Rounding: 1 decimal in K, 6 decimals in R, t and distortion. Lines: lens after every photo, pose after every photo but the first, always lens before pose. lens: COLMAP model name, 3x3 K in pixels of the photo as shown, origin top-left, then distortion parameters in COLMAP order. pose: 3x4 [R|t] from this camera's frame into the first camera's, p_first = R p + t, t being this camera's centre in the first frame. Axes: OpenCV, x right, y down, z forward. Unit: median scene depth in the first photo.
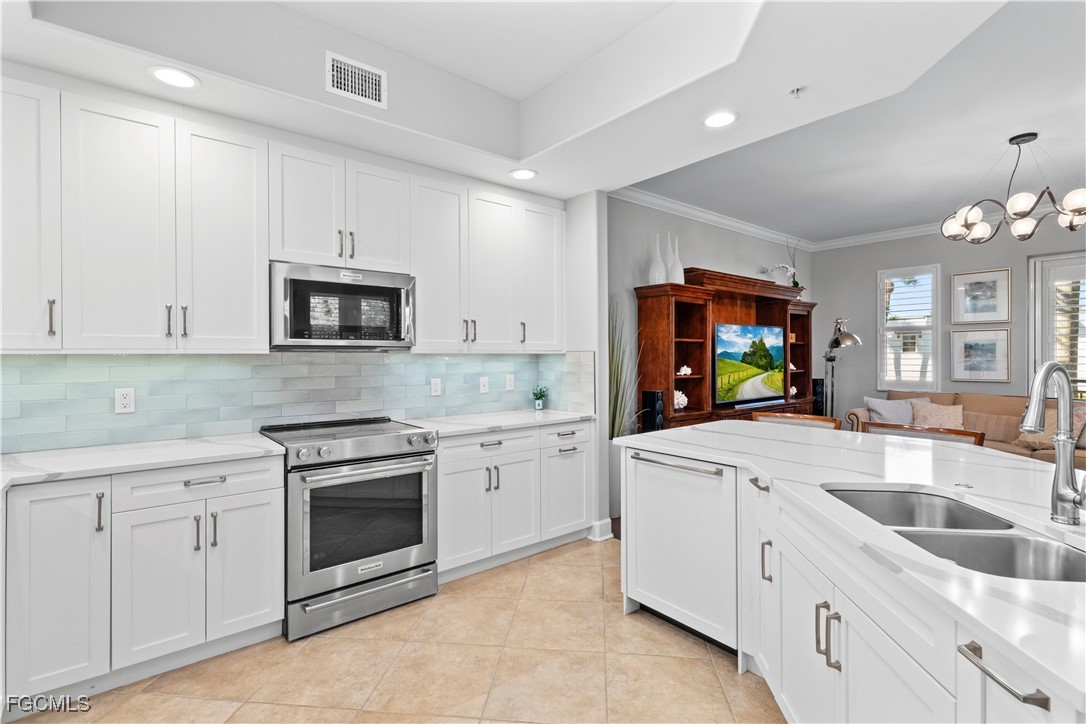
lens RADIAL K [[504.3, 0, 546.6], [0, 504.3, 362.5], [0, 0, 1]] dist [0.000802, 0.000097]
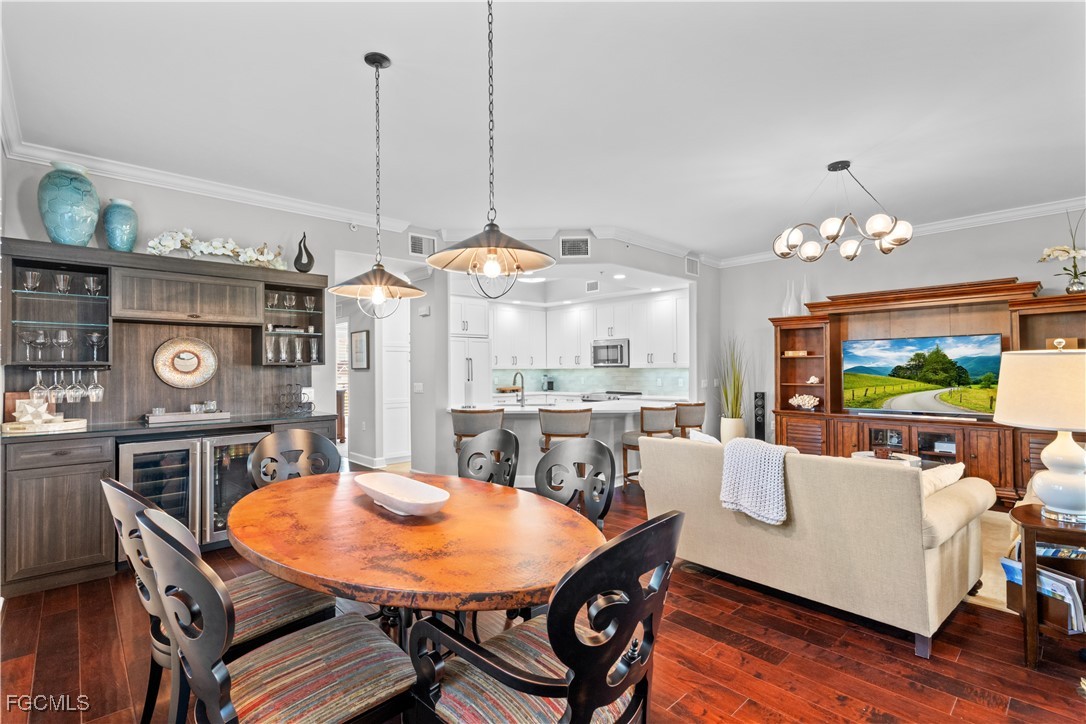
lens RADIAL K [[531.9, 0, 543.0], [0, 531.9, 362.0], [0, 0, 1]] dist [-0.002872, -0.000692]
pose [[0.036182, -0.009696, -0.999298, 1.341495], [-0.011167, 0.999887, -0.010106, -0.008371], [0.999283, 0.011525, 0.036069, 0.237934]]
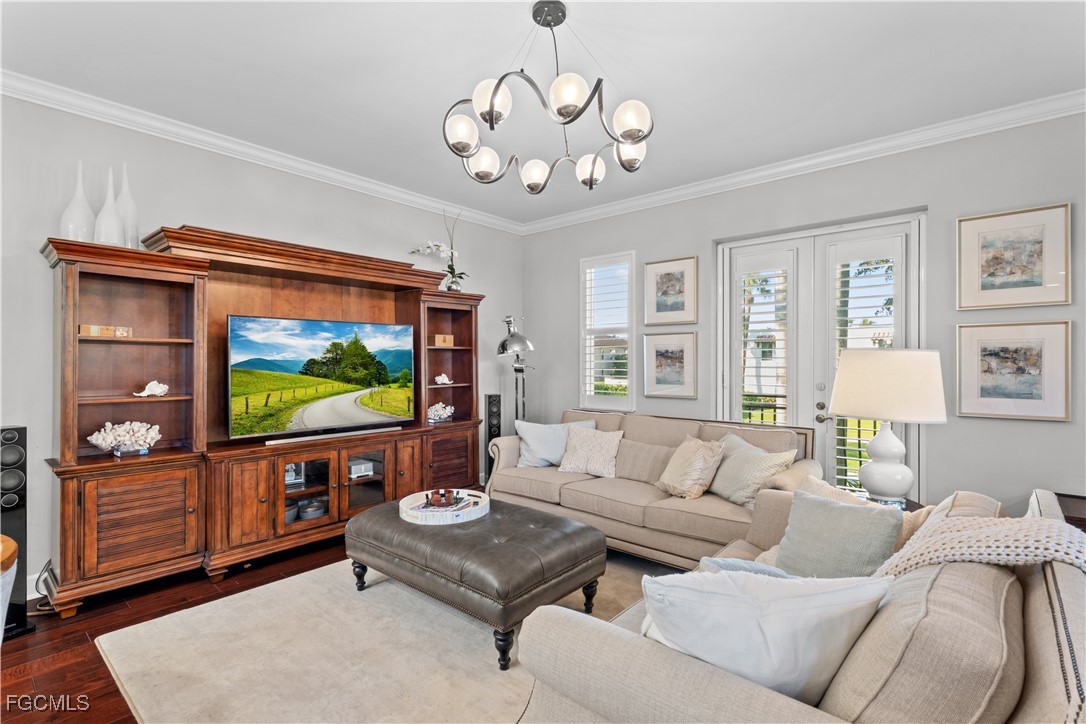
lens RADIAL K [[512.4, 0, 549.5], [0, 512.4, 360.3], [0, 0, 1]] dist [-0.000057, 0.000181]
pose [[0.984820, 0.005601, 0.173491, 0.553541], [-0.002535, 0.999837, -0.017889, -0.007173], [-0.173563, 0.017177, 0.984673, 0.250329]]
